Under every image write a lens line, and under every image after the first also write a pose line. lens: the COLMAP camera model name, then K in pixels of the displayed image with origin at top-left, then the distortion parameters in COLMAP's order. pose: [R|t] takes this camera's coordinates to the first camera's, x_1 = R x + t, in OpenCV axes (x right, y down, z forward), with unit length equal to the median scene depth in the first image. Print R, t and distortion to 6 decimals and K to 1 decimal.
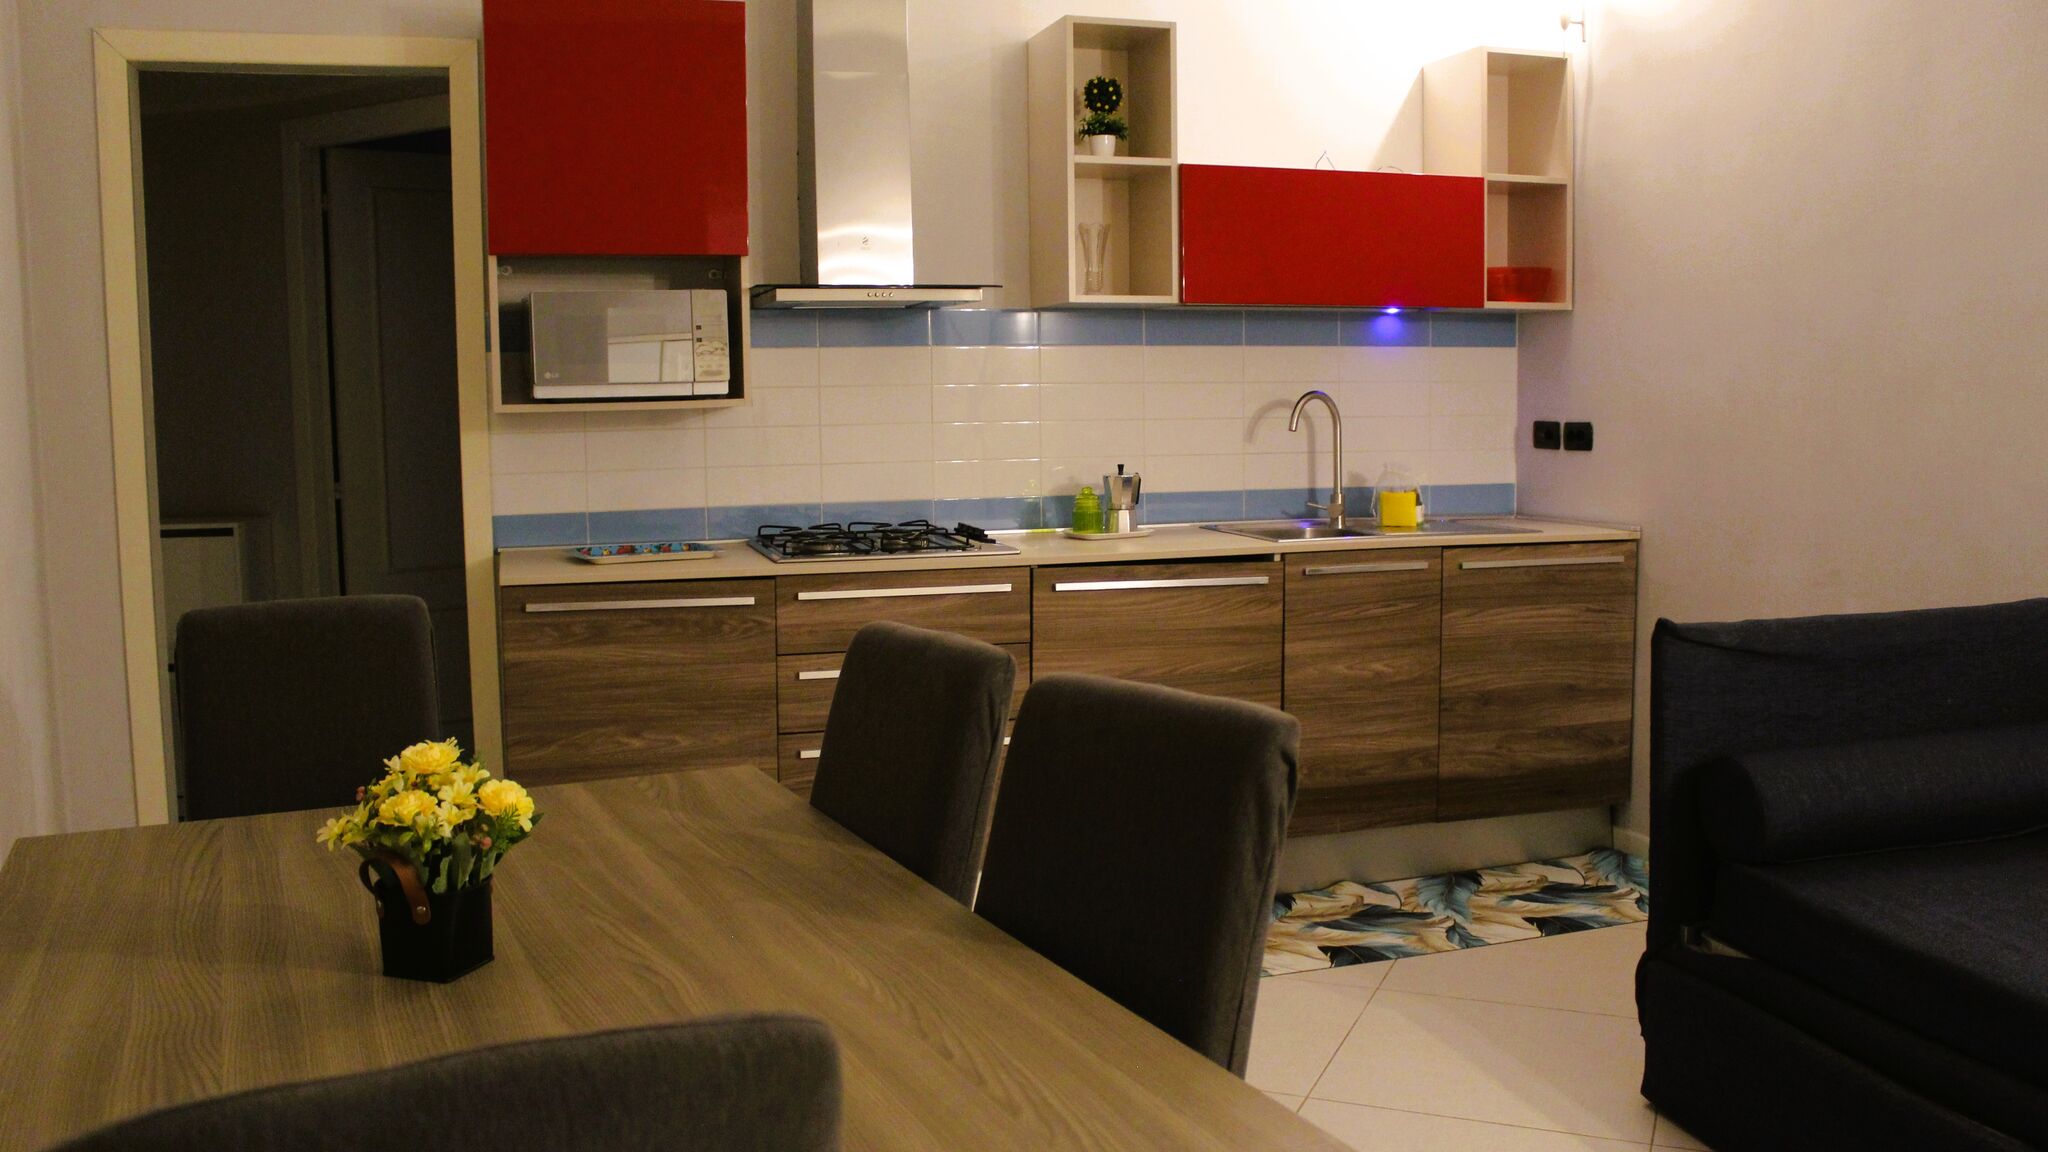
lens RADIAL K [[1728.7, 0, 1024.0], [0, 1728.7, 576.0], [0, 0, 1]] dist [-0.123812, 0.001535]
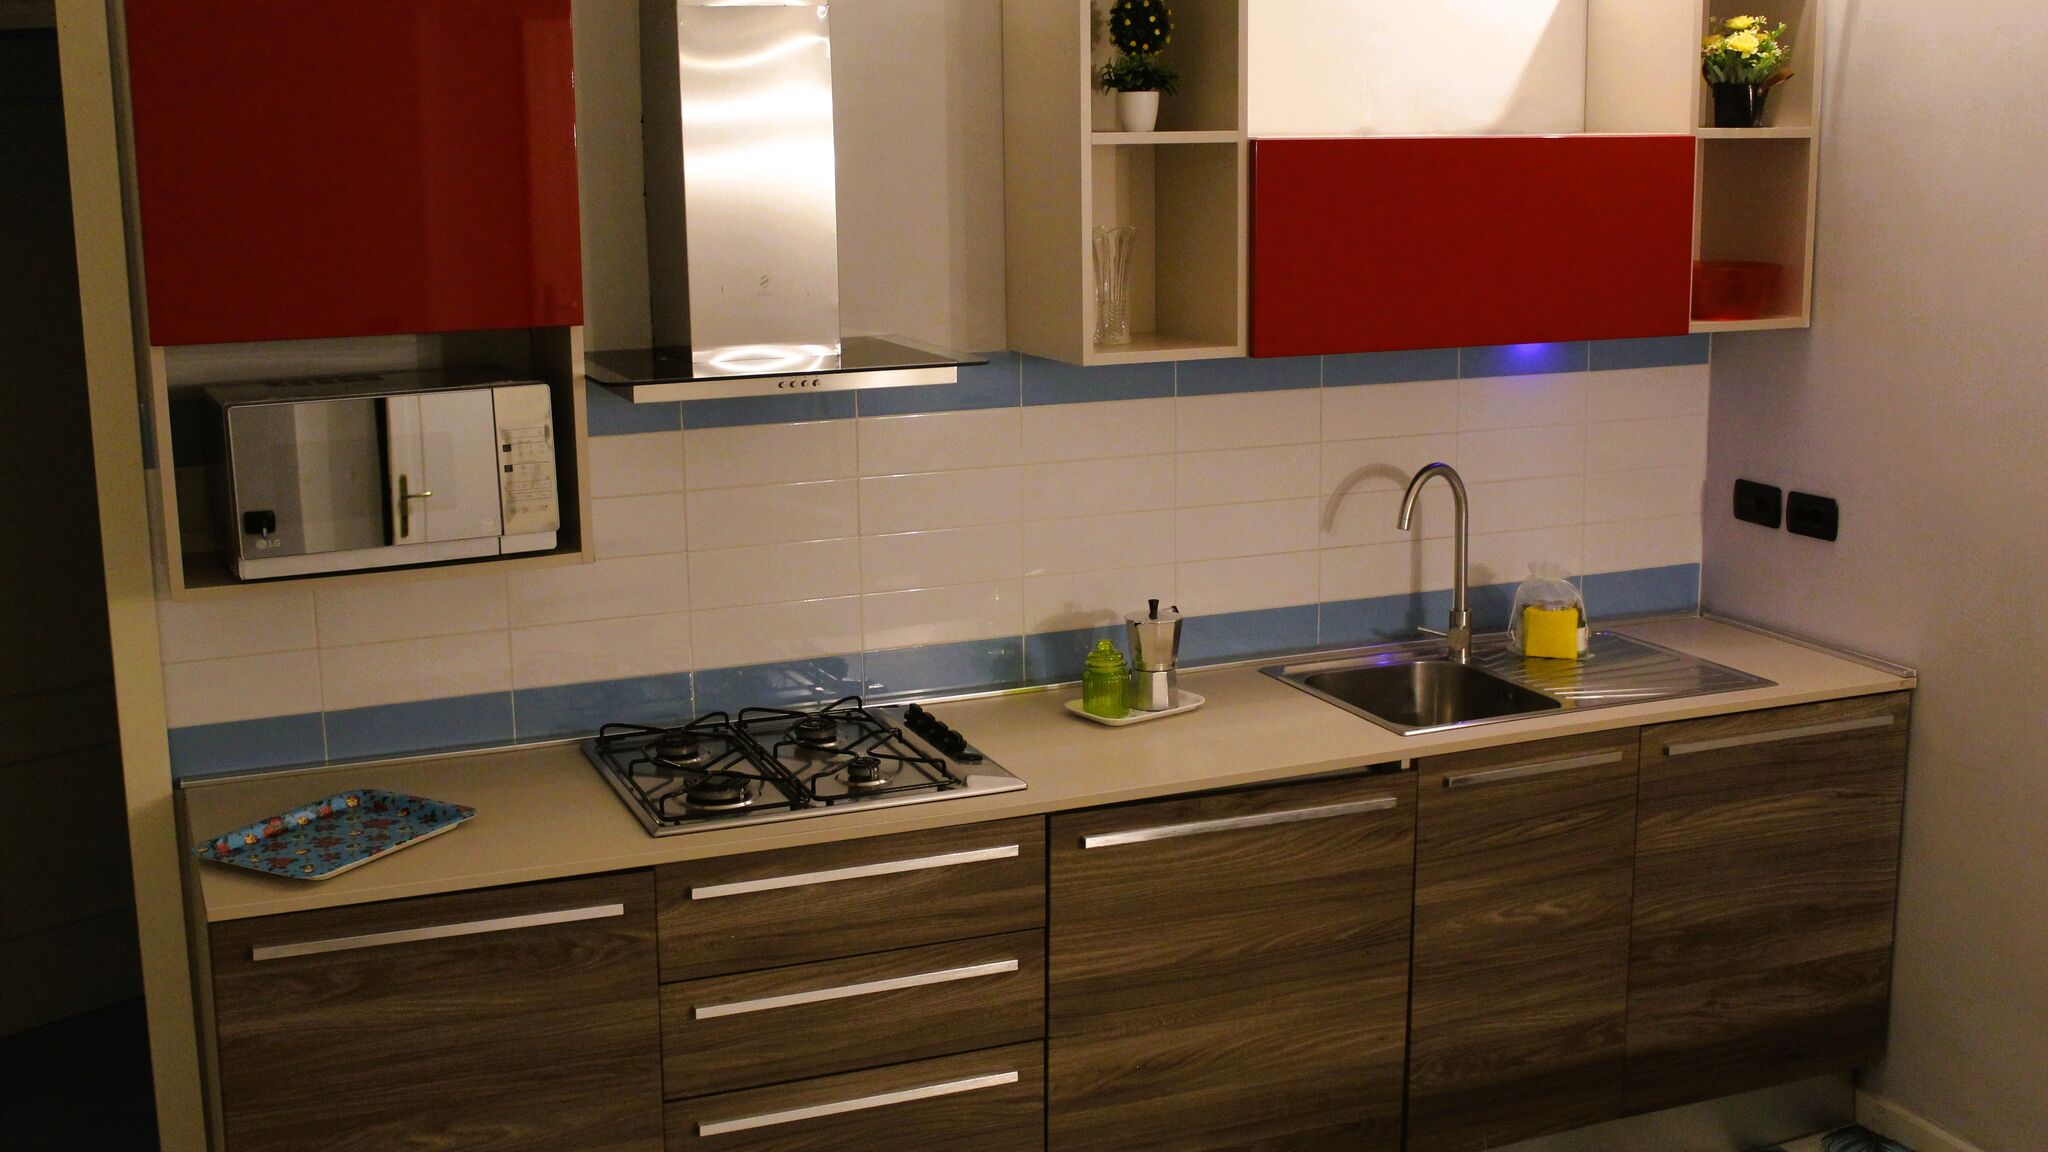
lens RADIAL K [[2298.3, 0, 1024.0], [0, 2298.3, 576.0], [0, 0, 1]] dist [-0.073186, 0.016852]
pose [[0.995023, -0.019980, 0.097617, -0.079030], [0.010815, 0.995558, 0.093525, -0.159295], [-0.099052, -0.092004, 0.990820, 0.151513]]
